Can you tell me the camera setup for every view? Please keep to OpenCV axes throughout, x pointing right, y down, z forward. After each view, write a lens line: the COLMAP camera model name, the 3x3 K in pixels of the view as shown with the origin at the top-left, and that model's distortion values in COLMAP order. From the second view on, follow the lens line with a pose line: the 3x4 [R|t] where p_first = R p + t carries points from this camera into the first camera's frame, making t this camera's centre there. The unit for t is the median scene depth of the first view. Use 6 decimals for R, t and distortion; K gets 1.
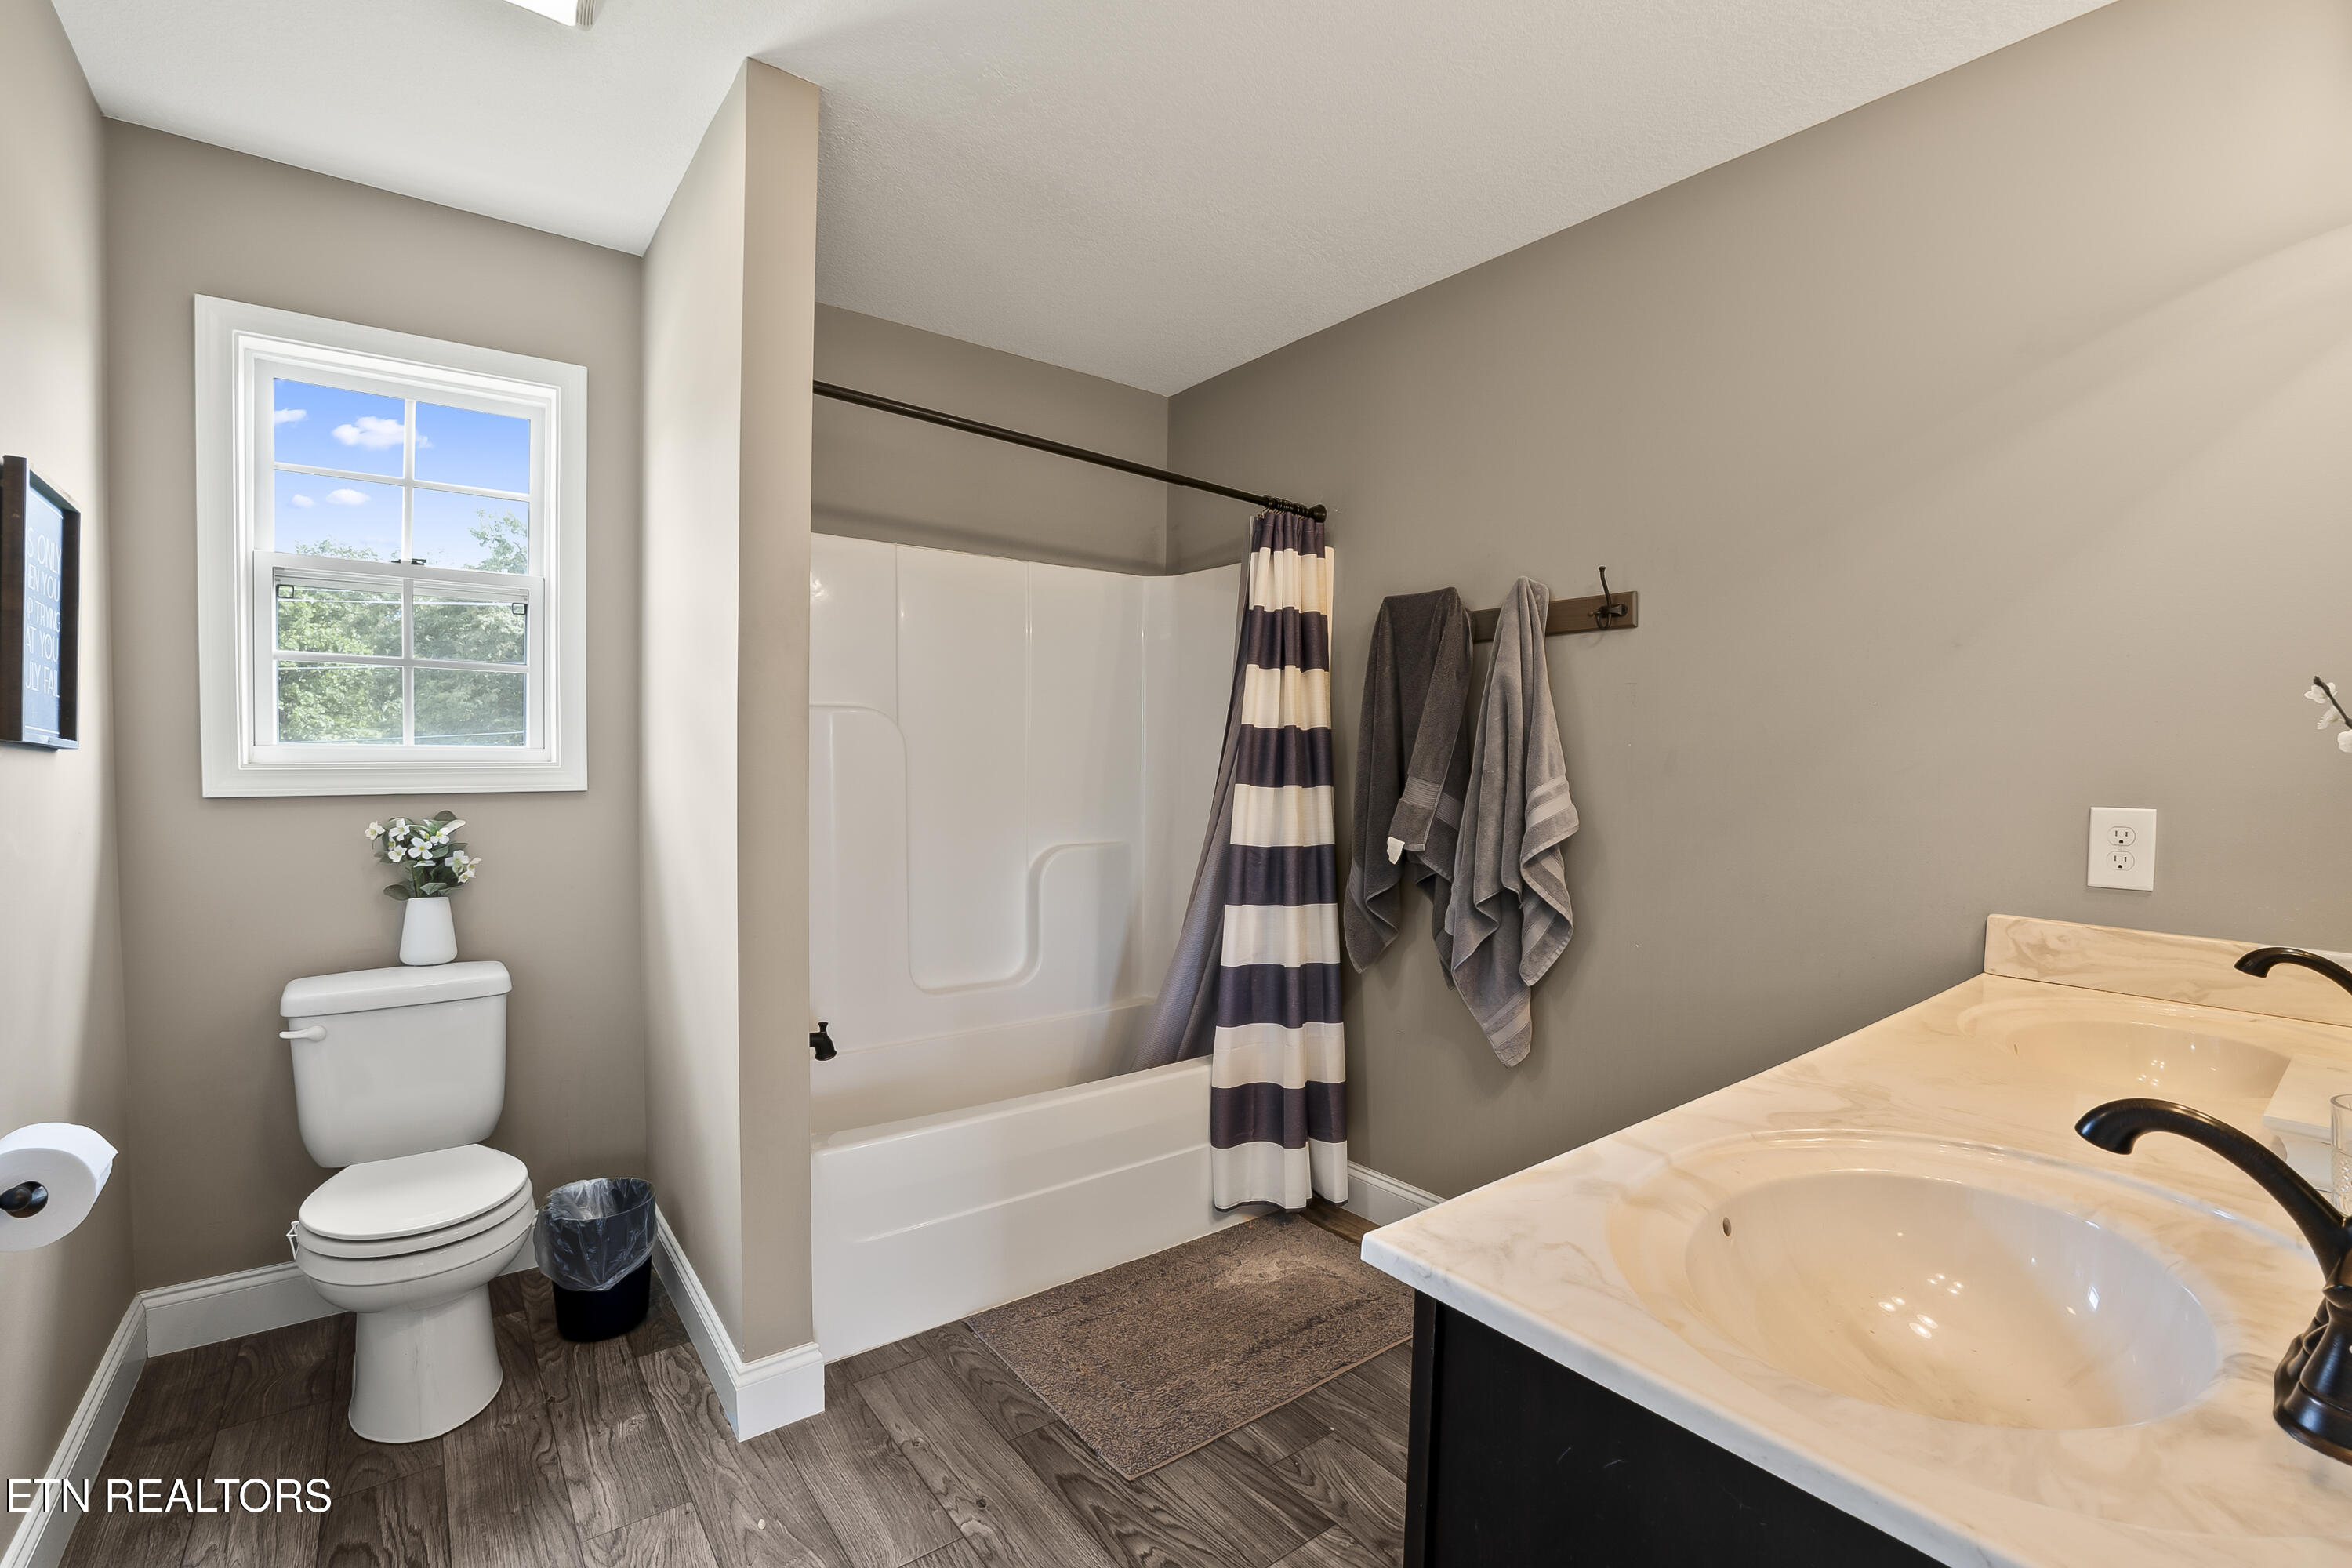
lens RADIAL K [[1024.6, 0, 1181.4], [0, 1024.6, 801.8], [0, 0, 1]] dist [-0.046105, 0.001007]
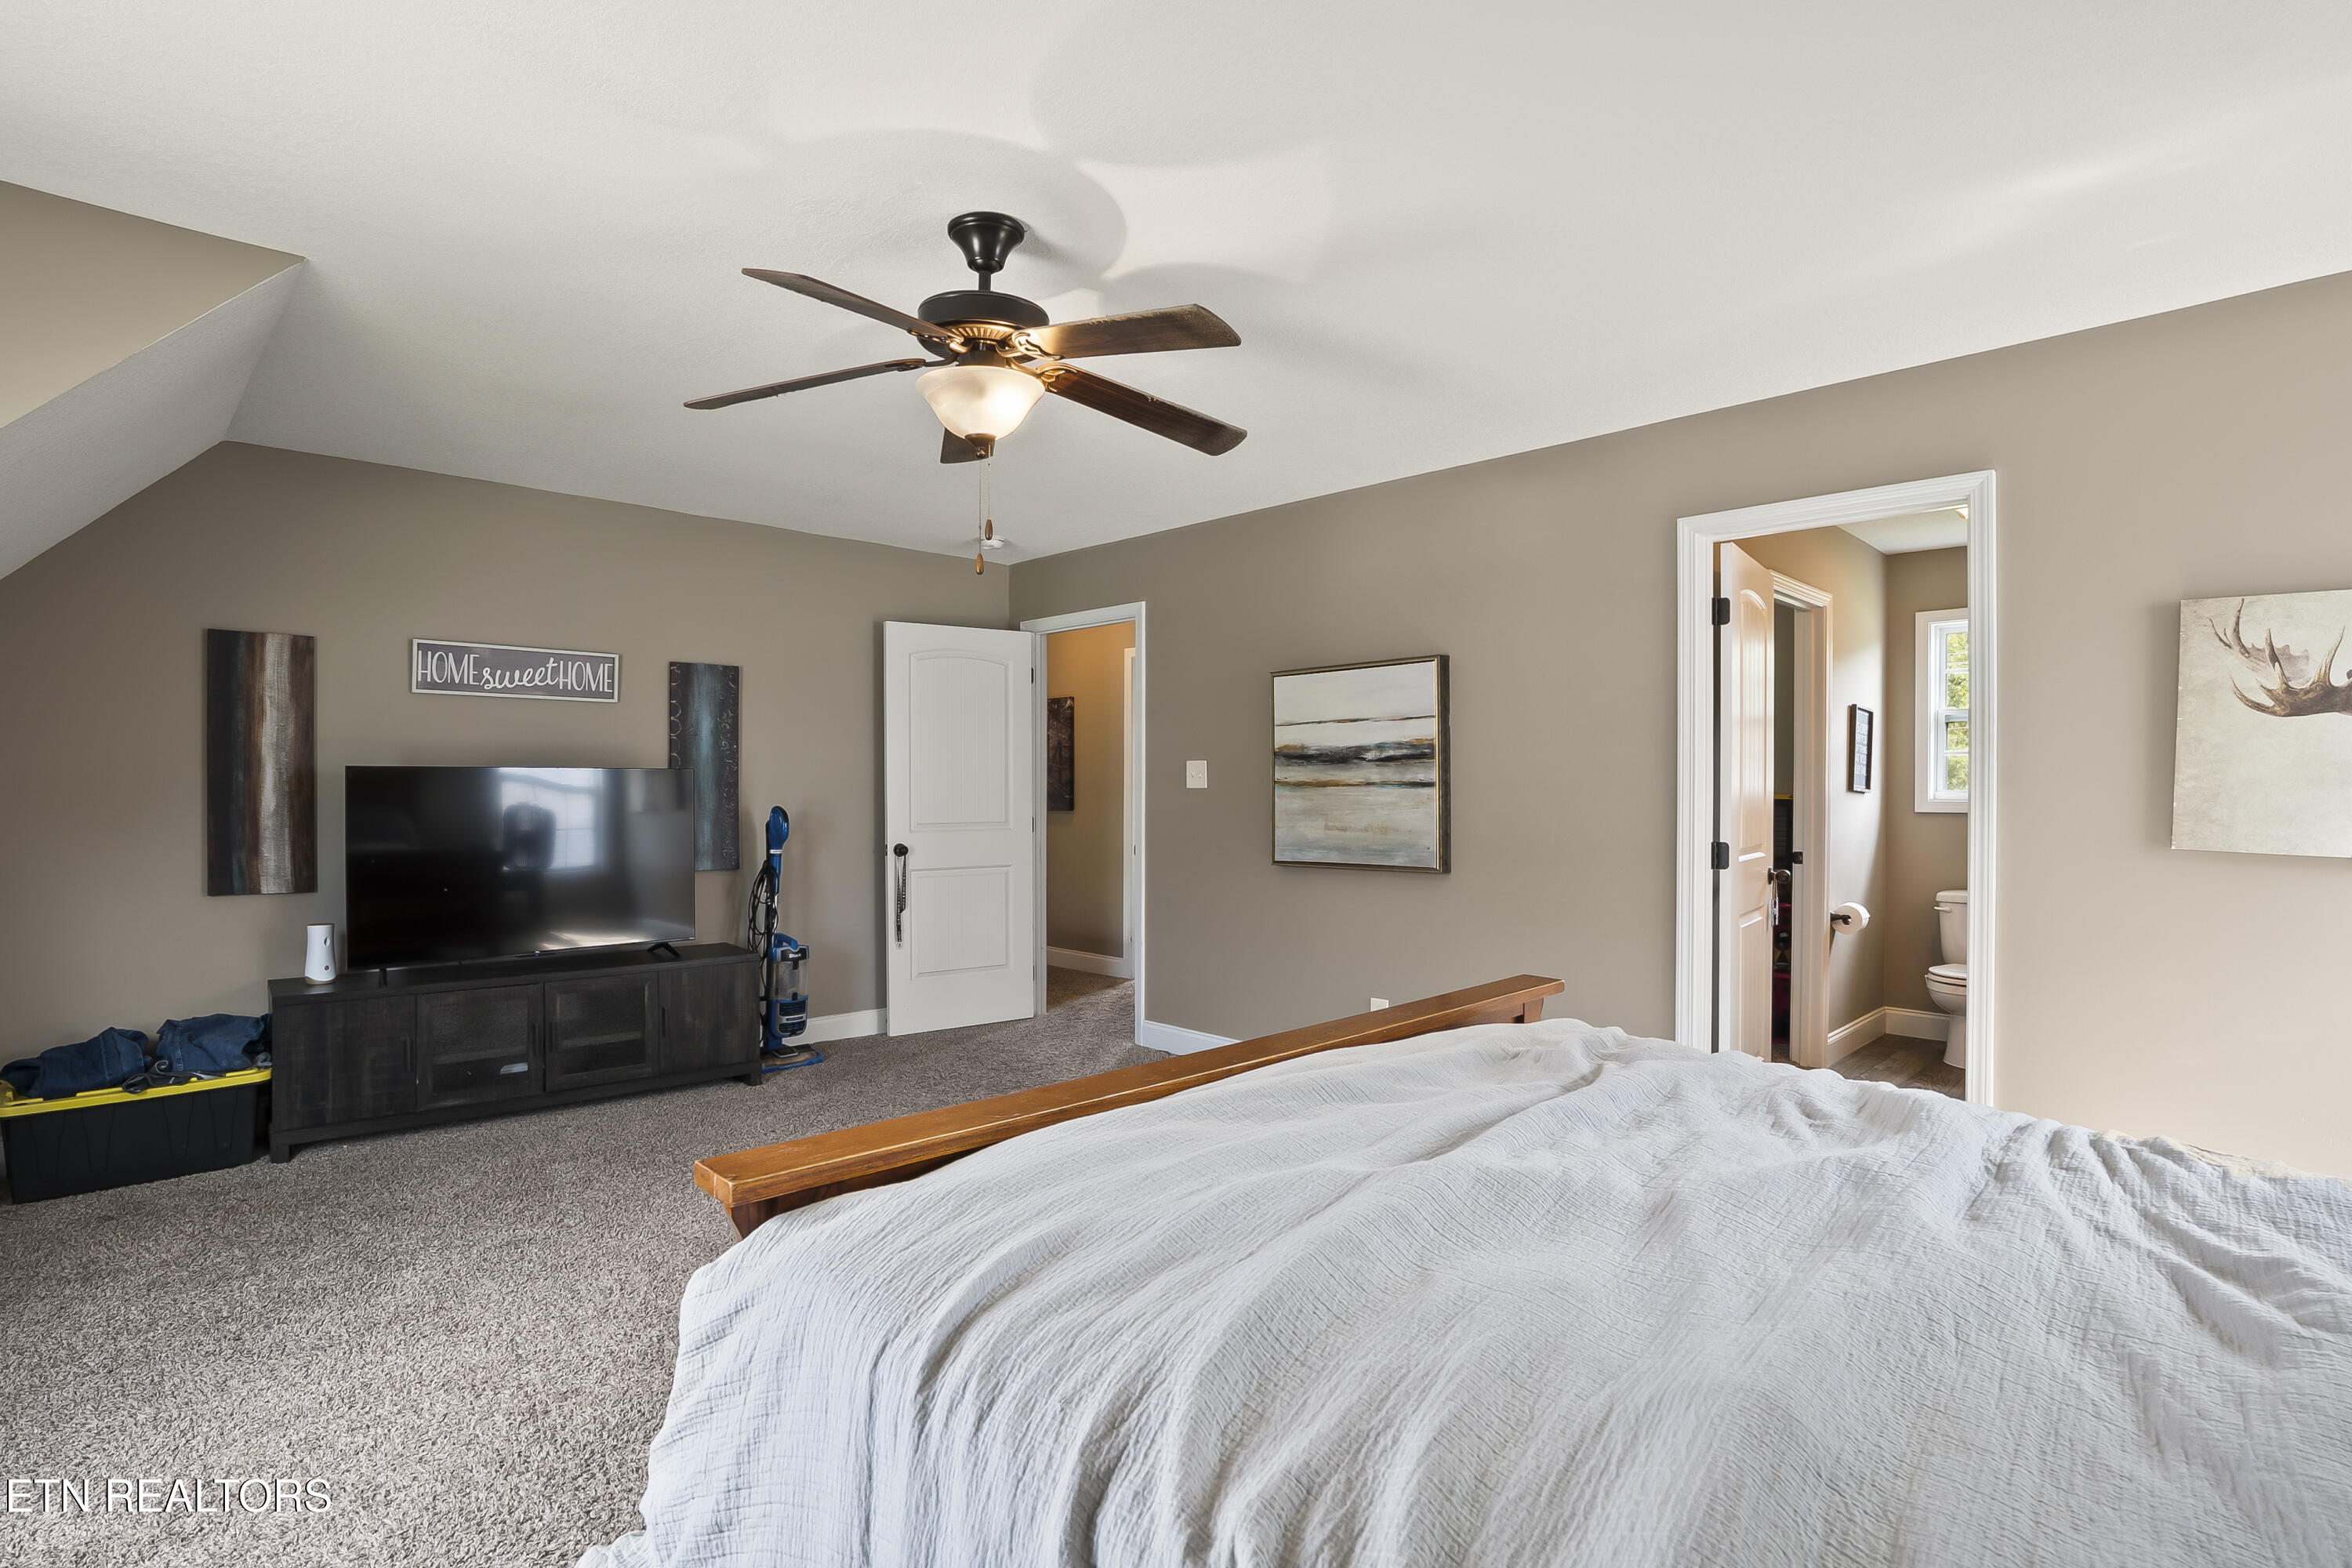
lens RADIAL K [[1100.1, 0, 1176.0], [0, 1100.1, 784.0], [0, 0, 1]] dist [0.000728, 0.000058]
pose [[0.151521, 0.000292, -0.988454, 1.447337], [-0.047065, 0.998868, -0.006920, 0.028685], [0.987333, 0.047570, 0.151363, -1.252630]]
